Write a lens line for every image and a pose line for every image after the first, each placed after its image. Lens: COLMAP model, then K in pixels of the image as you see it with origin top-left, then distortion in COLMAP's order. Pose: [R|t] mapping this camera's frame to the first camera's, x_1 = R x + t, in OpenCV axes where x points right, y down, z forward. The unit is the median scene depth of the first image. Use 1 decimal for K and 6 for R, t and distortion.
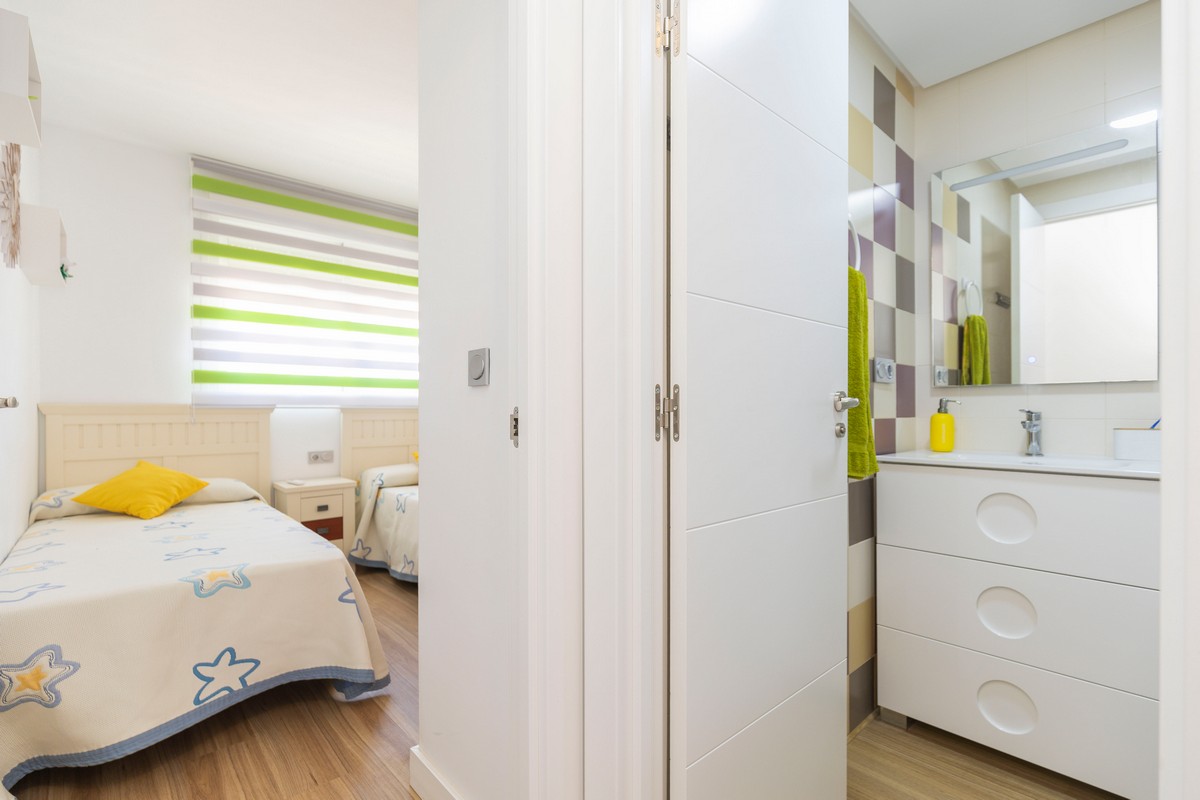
lens RADIAL K [[545.8, 0, 597.9], [0, 545.8, 402.6], [0, 0, 1]] dist [0.001563, -0.000508]
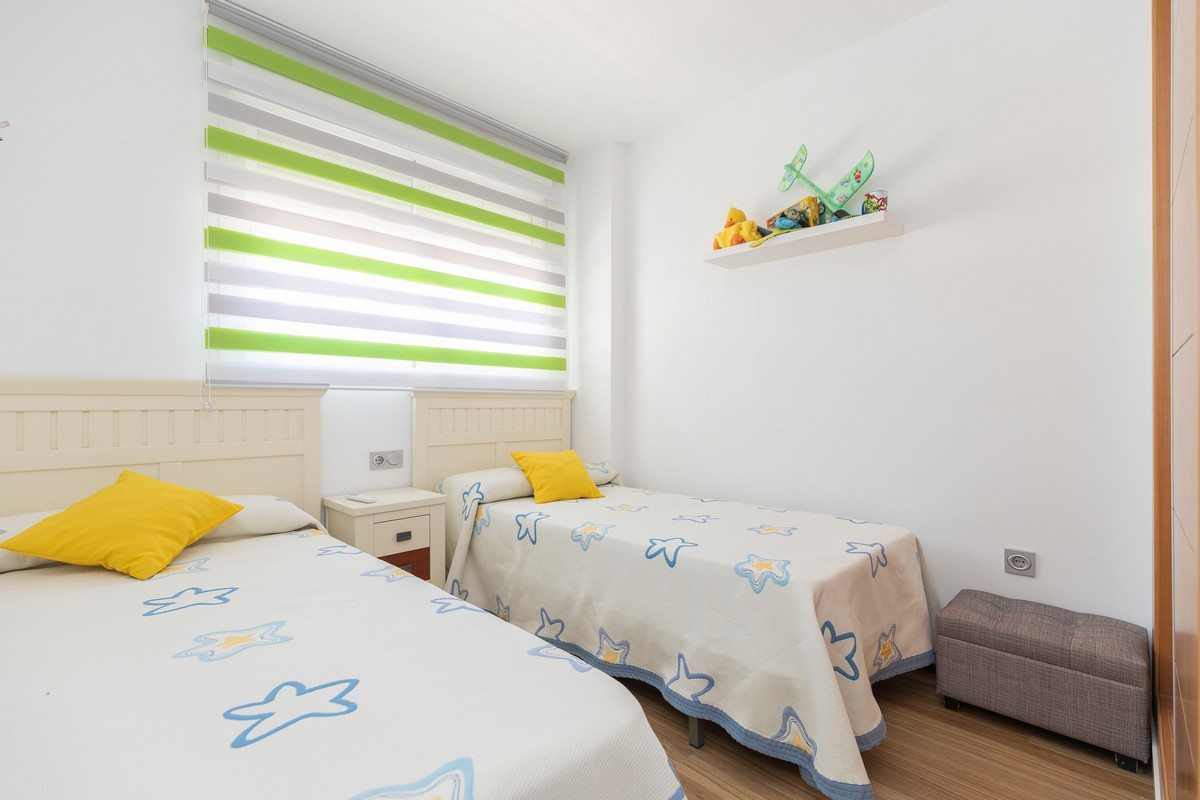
lens RADIAL K [[545.8, 0, 621.8], [0, 545.8, 395.6], [0, 0, 1]] dist [0.001563, -0.000508]
pose [[0.997376, 0.004801, 0.072229, -0.283927], [-0.004982, 0.999985, 0.002316, 0.015377], [-0.072217, -0.002670, 0.997385, 0.304295]]
